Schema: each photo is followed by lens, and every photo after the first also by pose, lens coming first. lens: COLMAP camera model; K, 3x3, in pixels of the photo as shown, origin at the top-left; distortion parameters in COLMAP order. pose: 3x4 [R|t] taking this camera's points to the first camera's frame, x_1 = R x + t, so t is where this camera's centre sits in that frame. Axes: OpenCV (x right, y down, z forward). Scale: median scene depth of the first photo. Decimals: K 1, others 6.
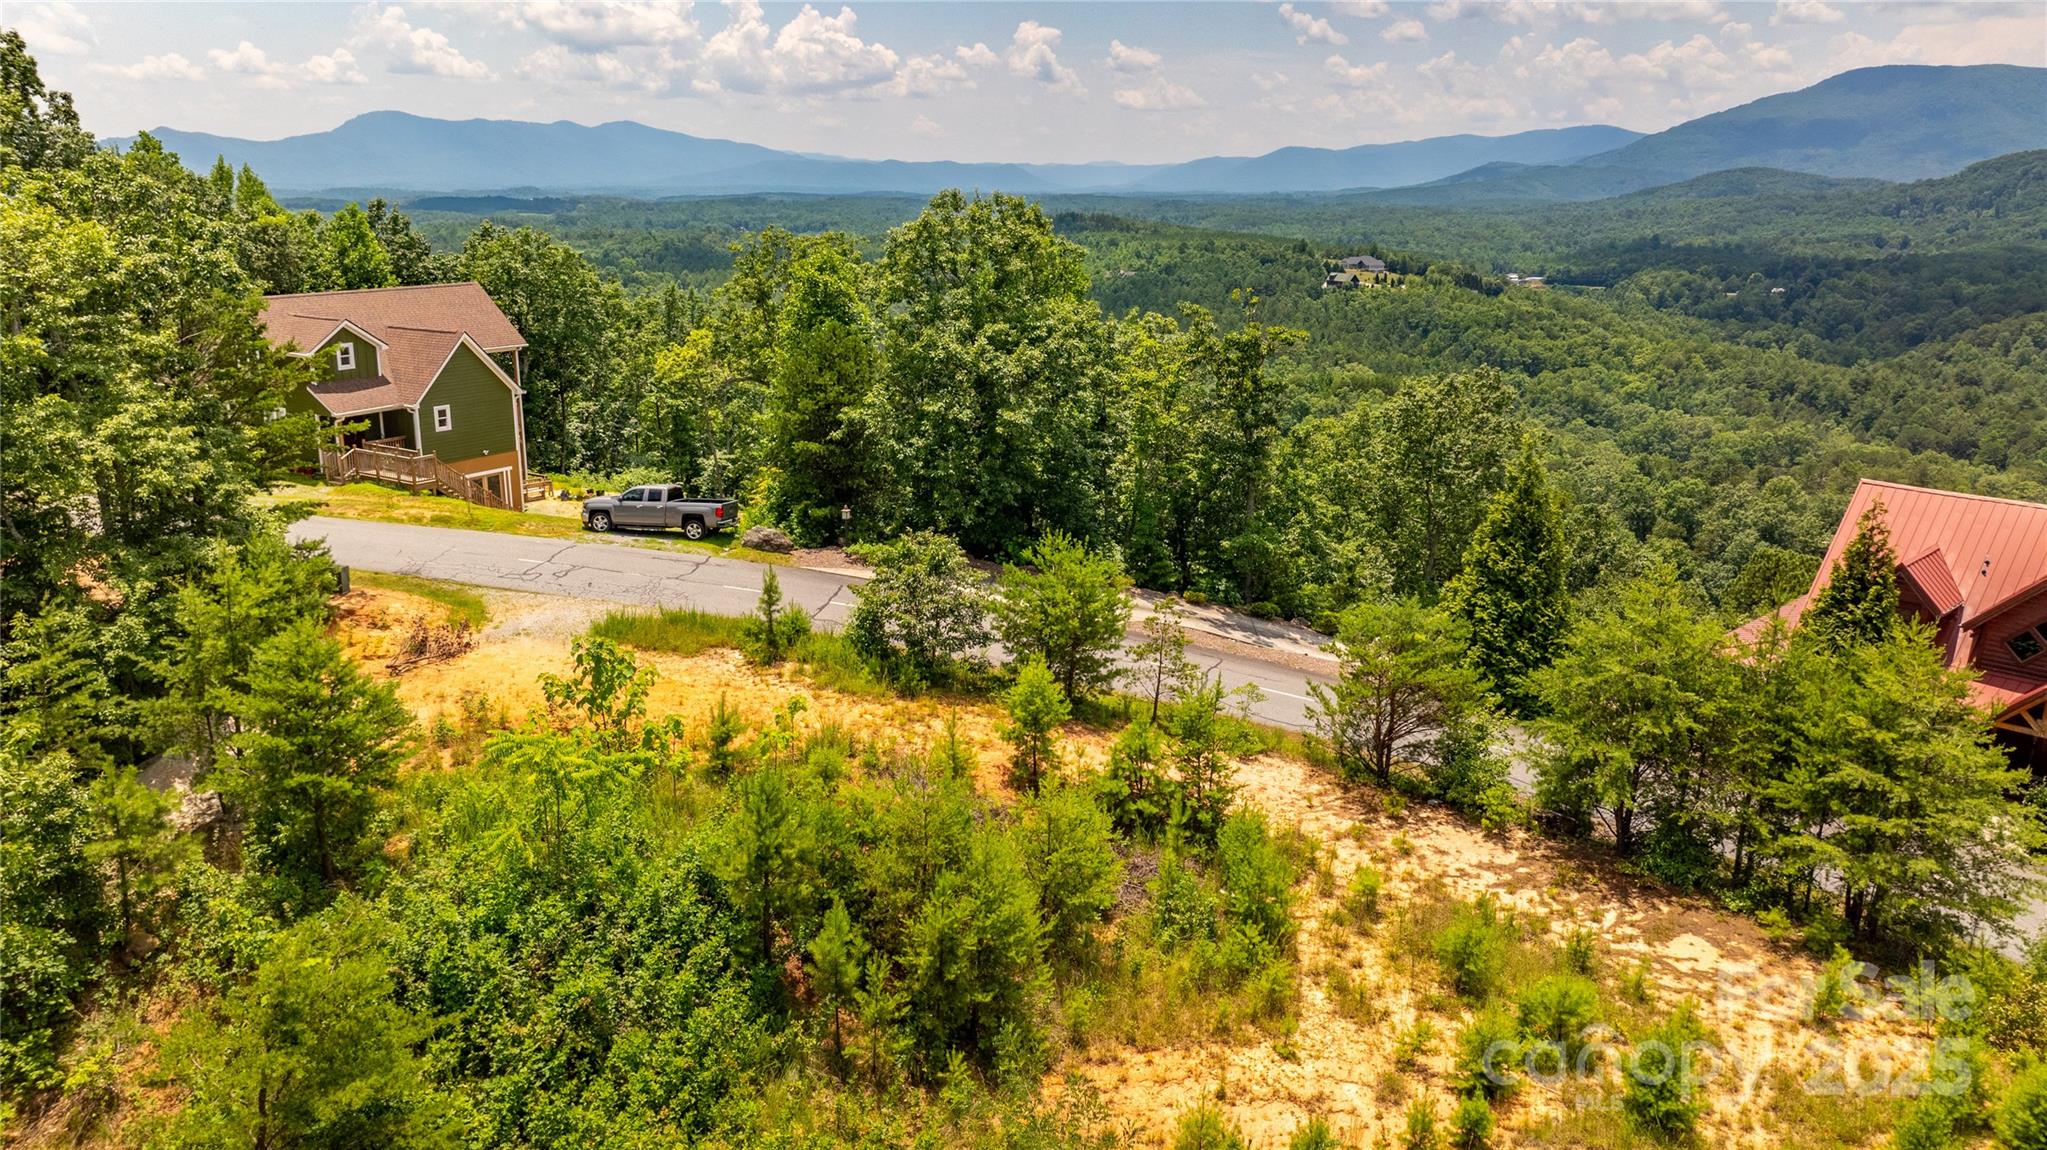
lens RADIAL K [[1454.1, 0, 1029.3], [0, 1454.1, 568.9], [0, 0, 1]] dist [-0.031472, 0.038849]
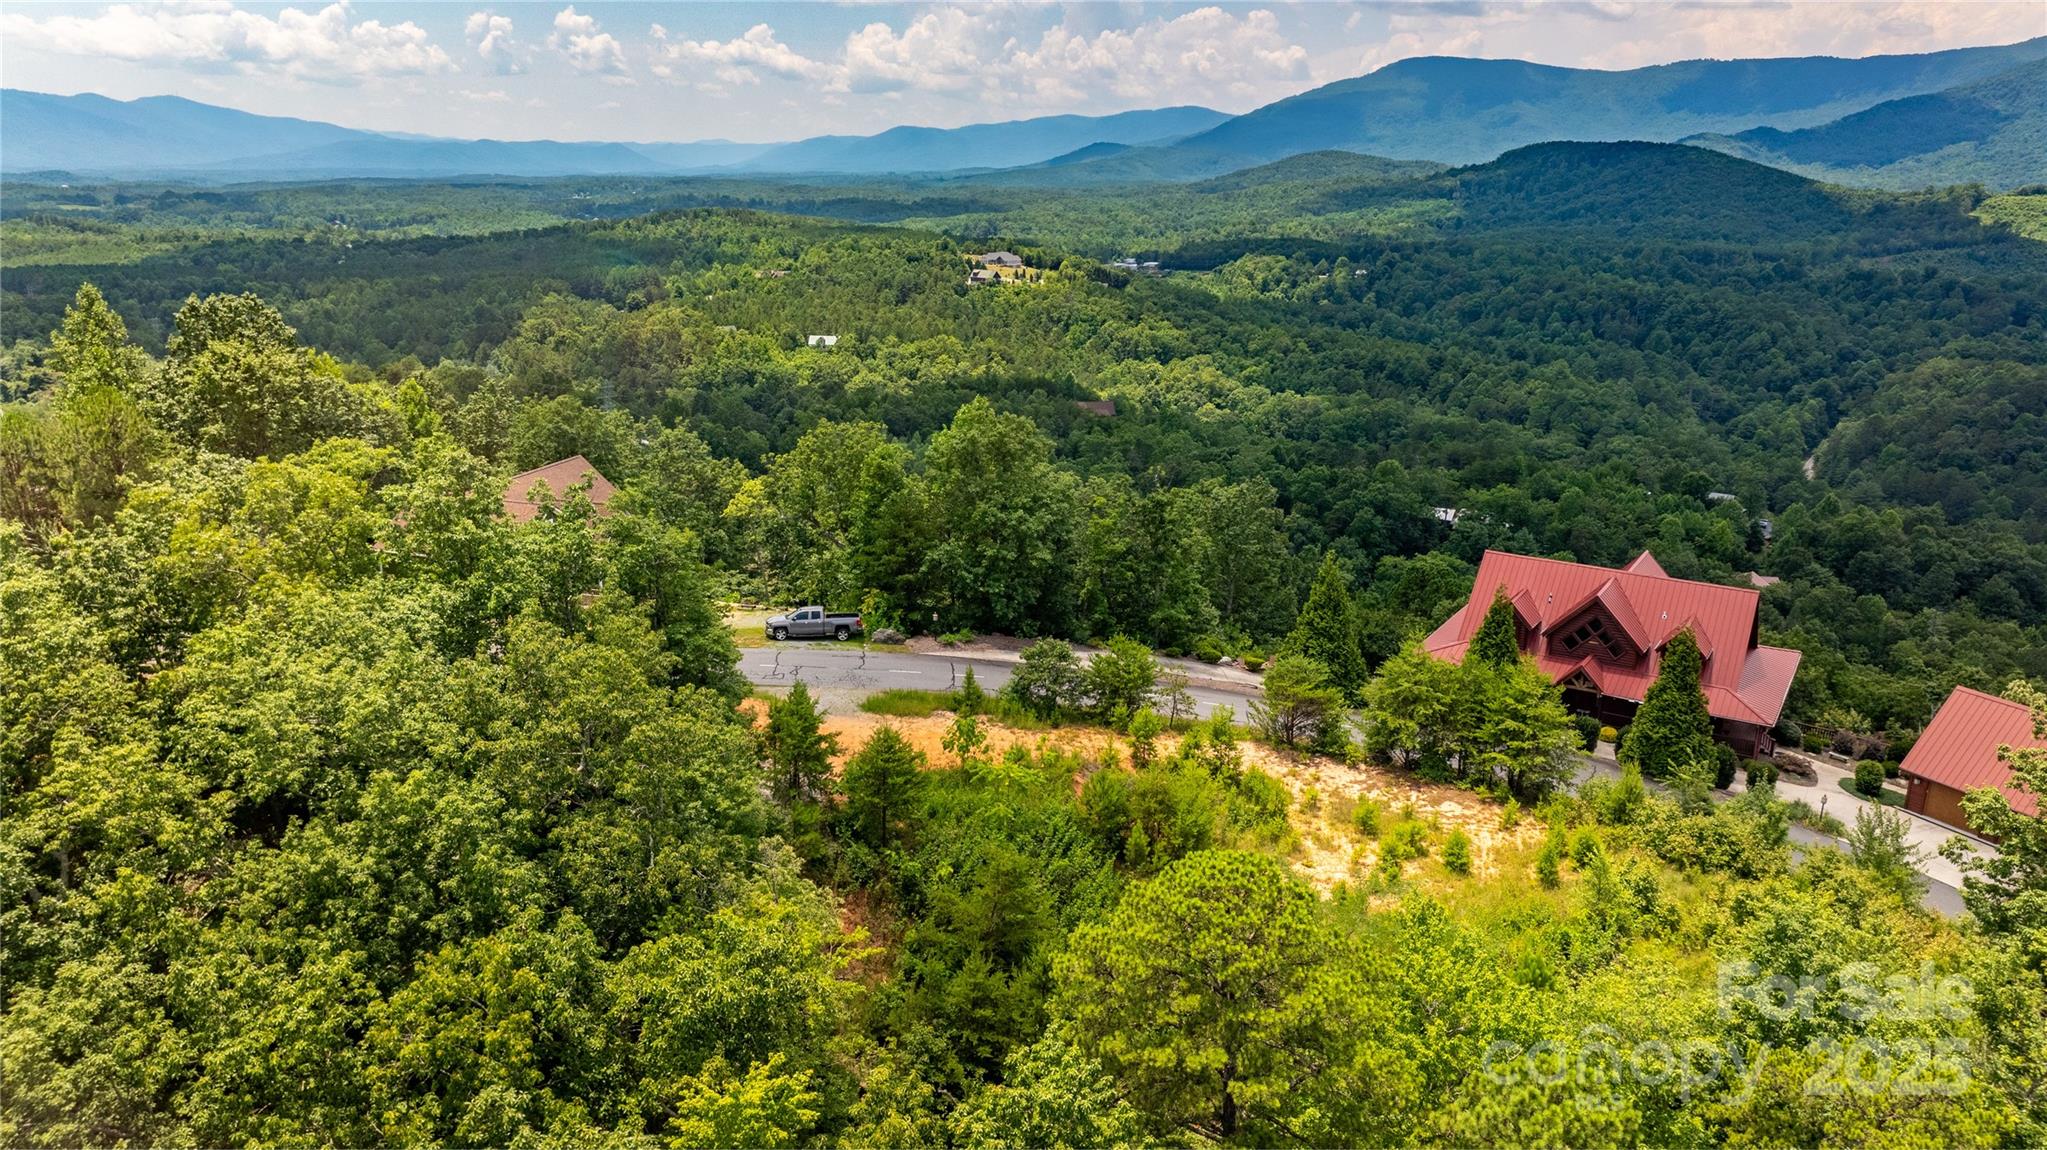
lens RADIAL K [[1454.1, 0, 1028.7], [0, 1454.1, 577.0], [0, 0, 1]] dist [-0.031472, 0.038849]
pose [[0.967625, -0.072077, 0.241883, -0.482514], [0.067468, 0.997348, 0.027292, -0.139327], [-0.243209, -0.010089, 0.969922, -0.712183]]
